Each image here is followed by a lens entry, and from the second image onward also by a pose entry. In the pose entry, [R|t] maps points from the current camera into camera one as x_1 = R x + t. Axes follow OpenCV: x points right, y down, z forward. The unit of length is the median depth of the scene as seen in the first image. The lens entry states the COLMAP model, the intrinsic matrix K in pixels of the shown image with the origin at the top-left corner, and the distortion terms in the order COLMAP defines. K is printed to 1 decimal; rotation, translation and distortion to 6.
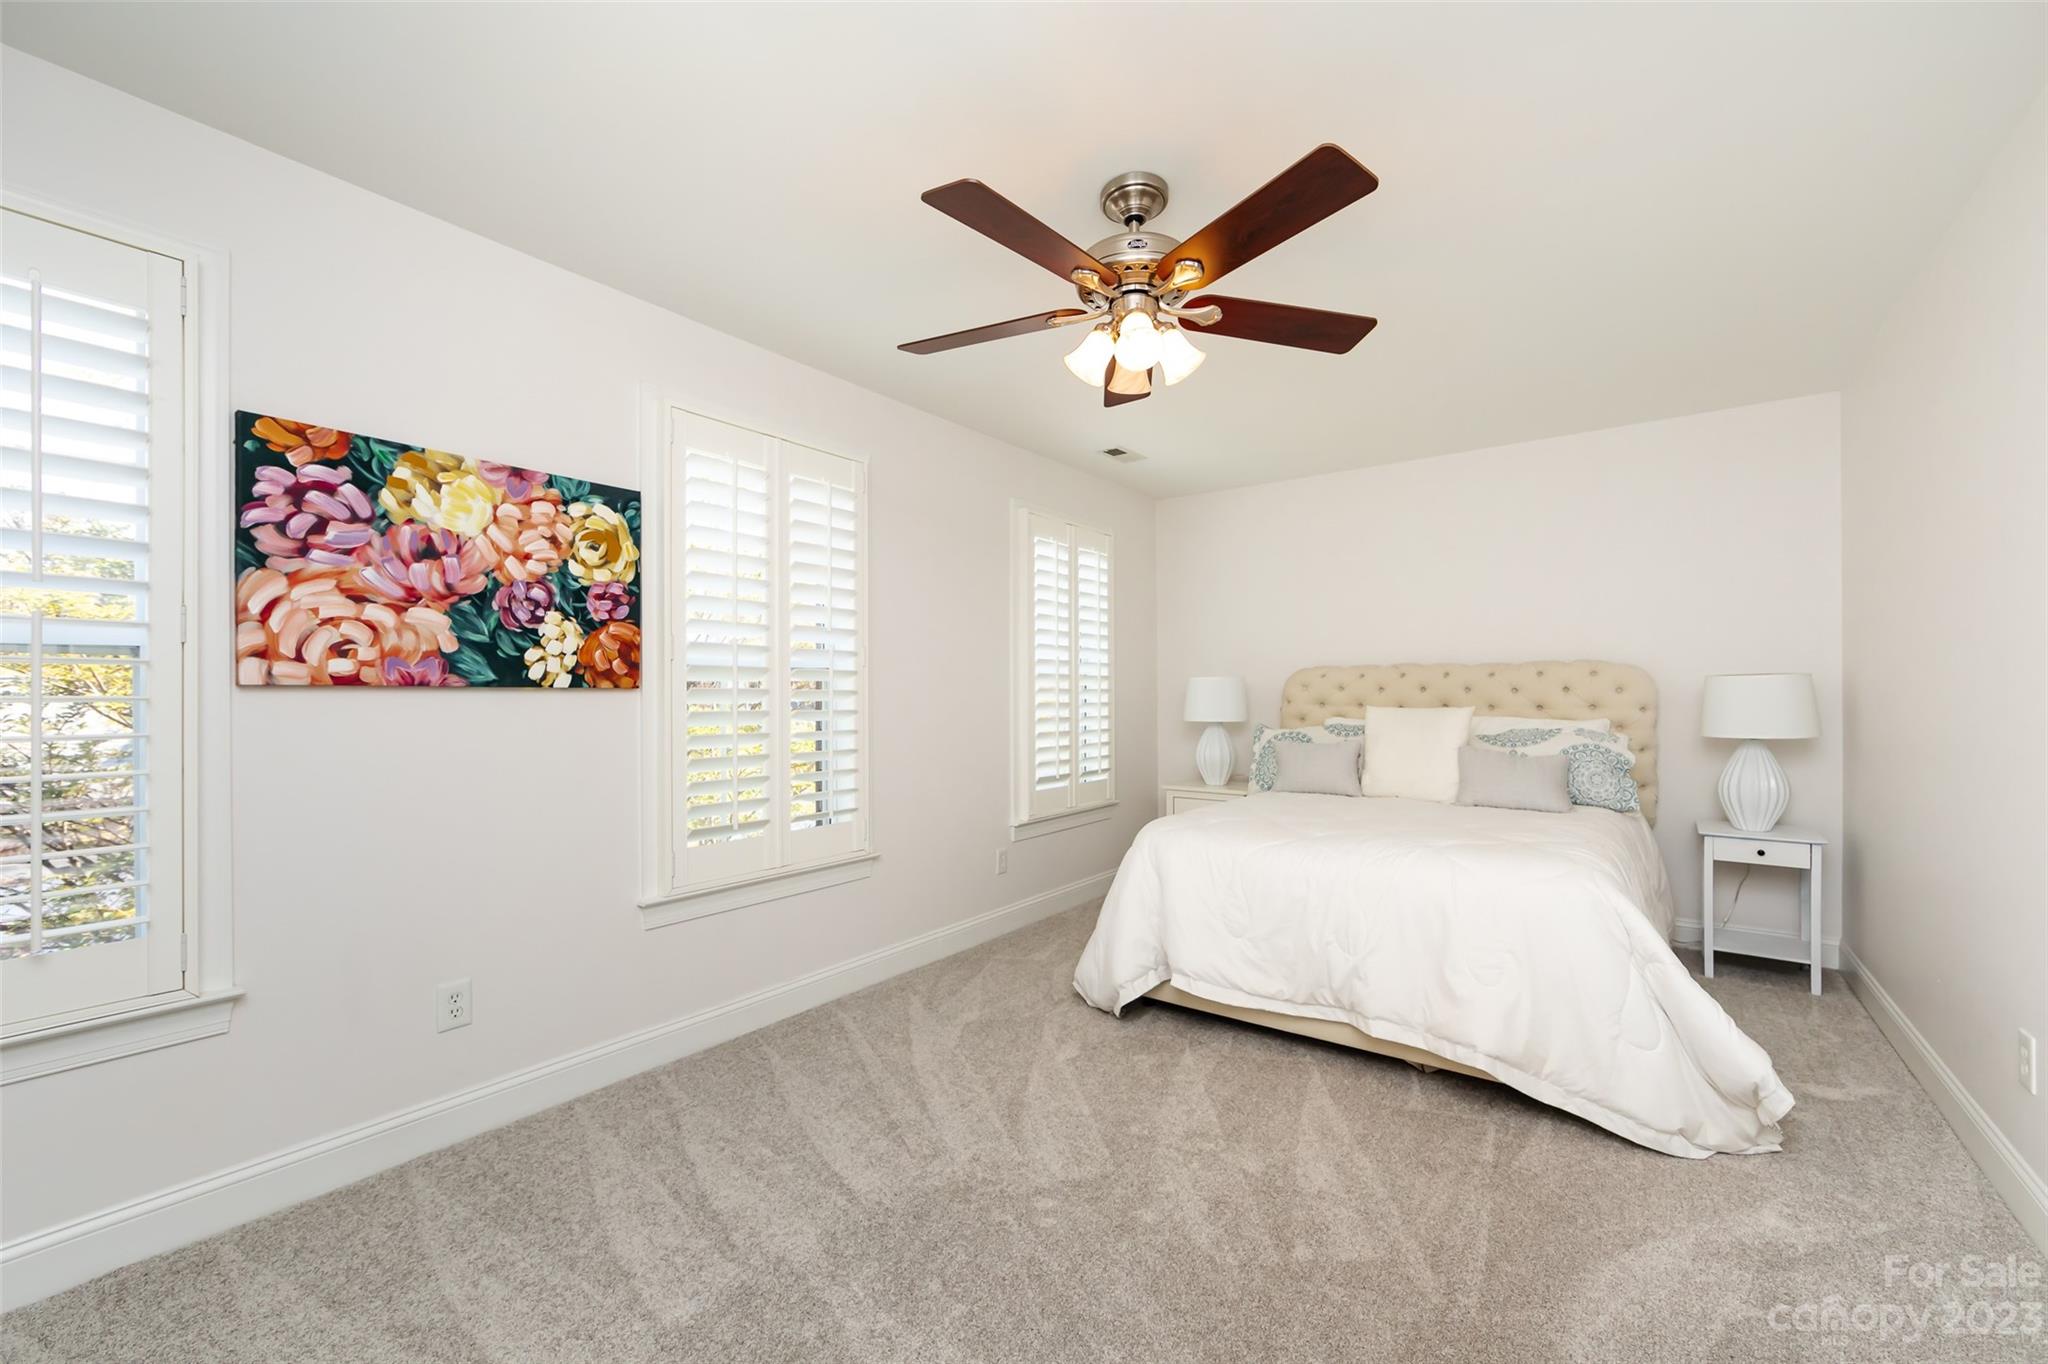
lens RADIAL K [[823.3, 0, 1025.3], [0, 823.3, 699.1], [0, 0, 1]] dist [-0.000016, 0.000069]
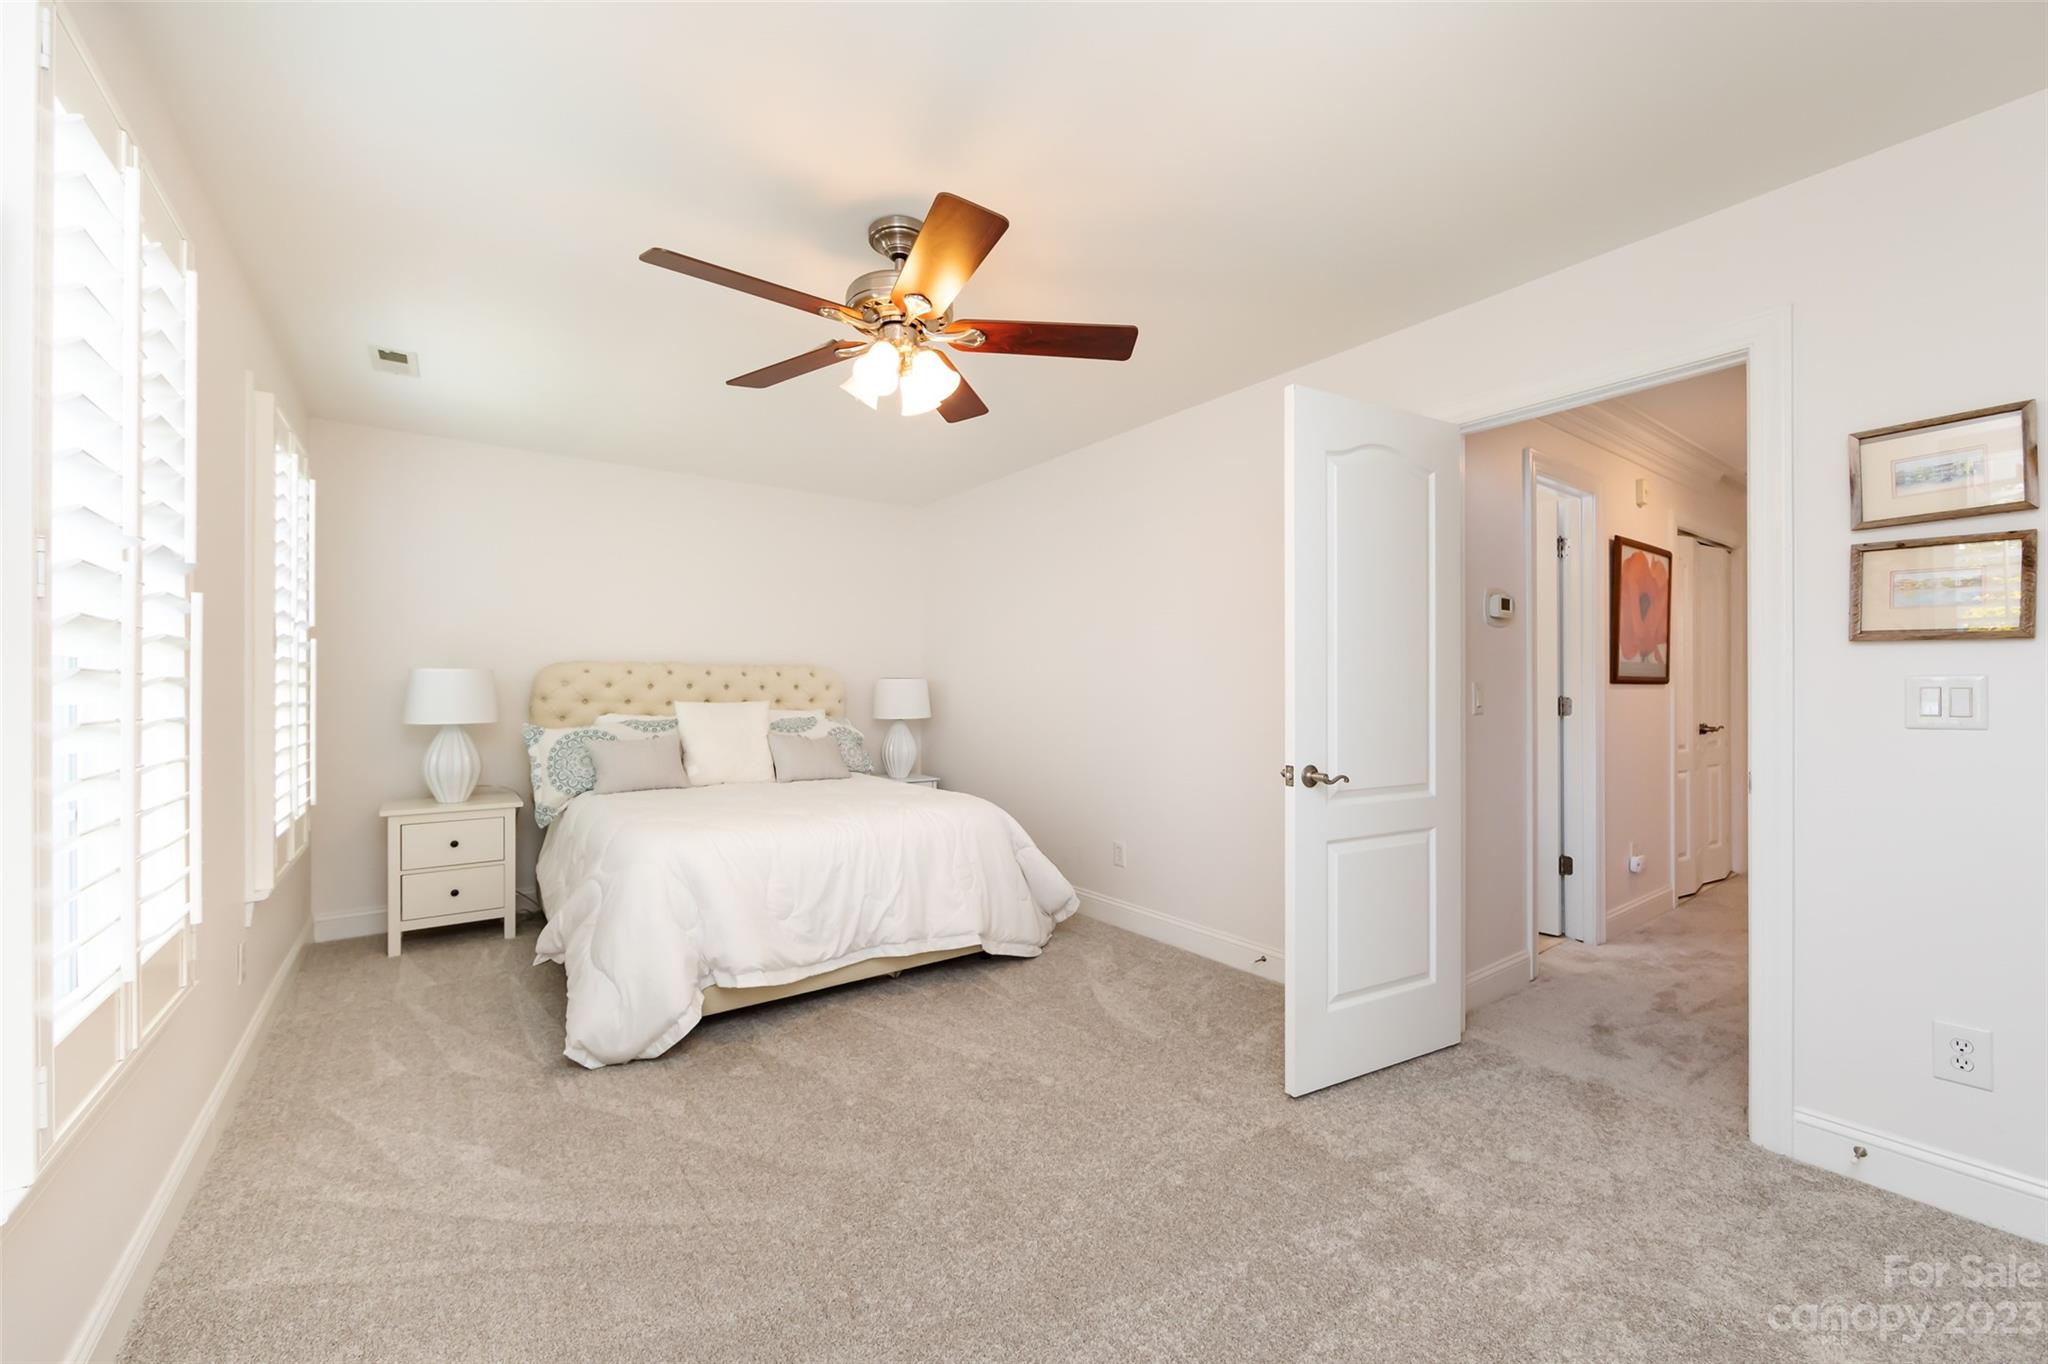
lens RADIAL K [[814.5, 0, 1031.2], [0, 814.5, 687.2], [0, 0, 1]] dist [-0.002648, -0.000213]
pose [[0.283711, 0.007024, 0.958884, -0.588504], [0.005553, 0.999944, -0.008968, 0.002937], [-0.958894, 0.007869, 0.283657, 0.357725]]
